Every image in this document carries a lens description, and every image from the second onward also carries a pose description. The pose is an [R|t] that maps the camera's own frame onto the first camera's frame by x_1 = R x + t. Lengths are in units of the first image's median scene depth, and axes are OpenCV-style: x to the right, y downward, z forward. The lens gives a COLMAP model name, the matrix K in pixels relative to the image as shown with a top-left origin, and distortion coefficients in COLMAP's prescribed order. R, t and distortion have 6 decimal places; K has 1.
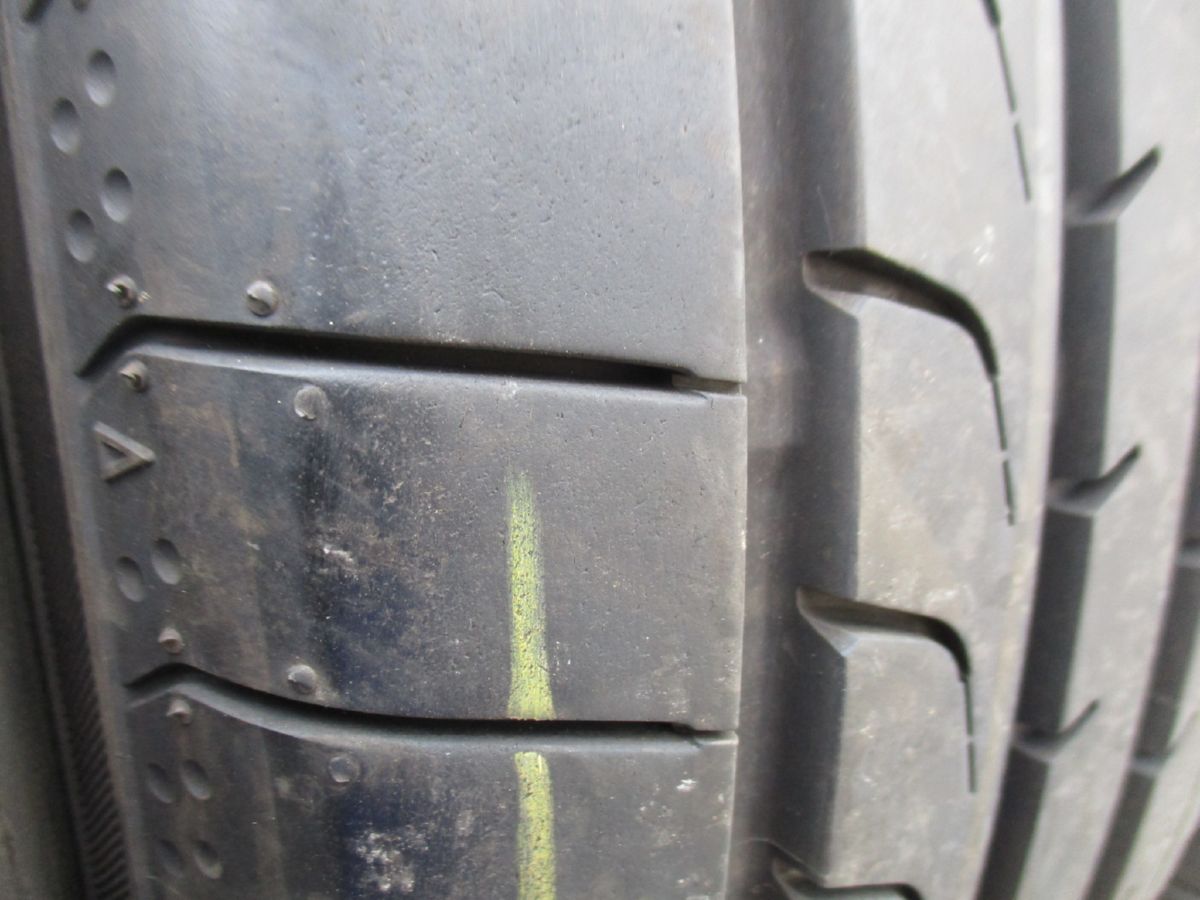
lens RADIAL K [[998.1, 0, 600.0], [0, 998.1, 450.0], [0, 0, 1]] dist [-0.026719, 0.003167]
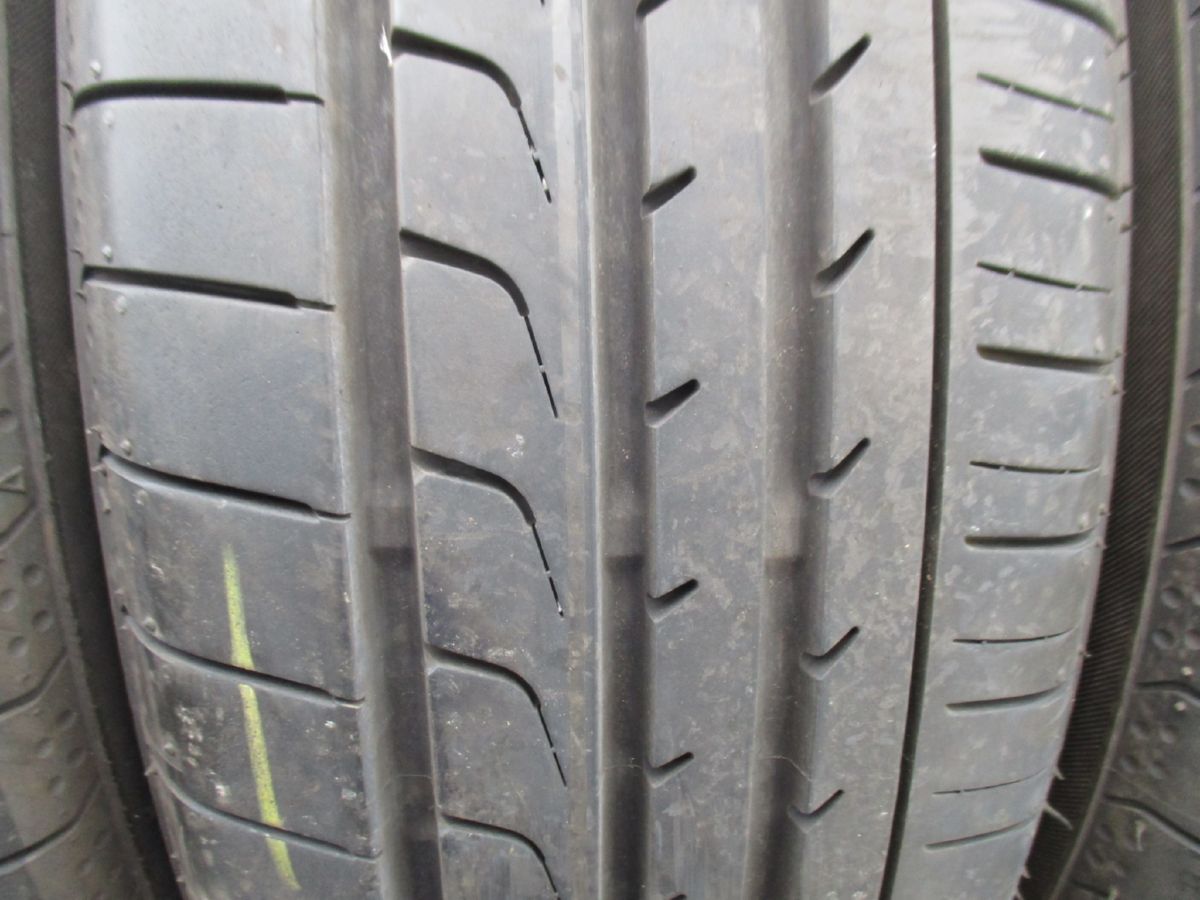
lens RADIAL K [[998.1, 0, 600.0], [0, 998.1, 450.0], [0, 0, 1]] dist [-0.026719, 0.003167]
pose [[0.902145, 0.122374, -0.413713, 1.323747], [-0.110801, 0.992484, 0.051957, -0.333896], [0.416962, -0.001033, 0.908923, -0.477049]]
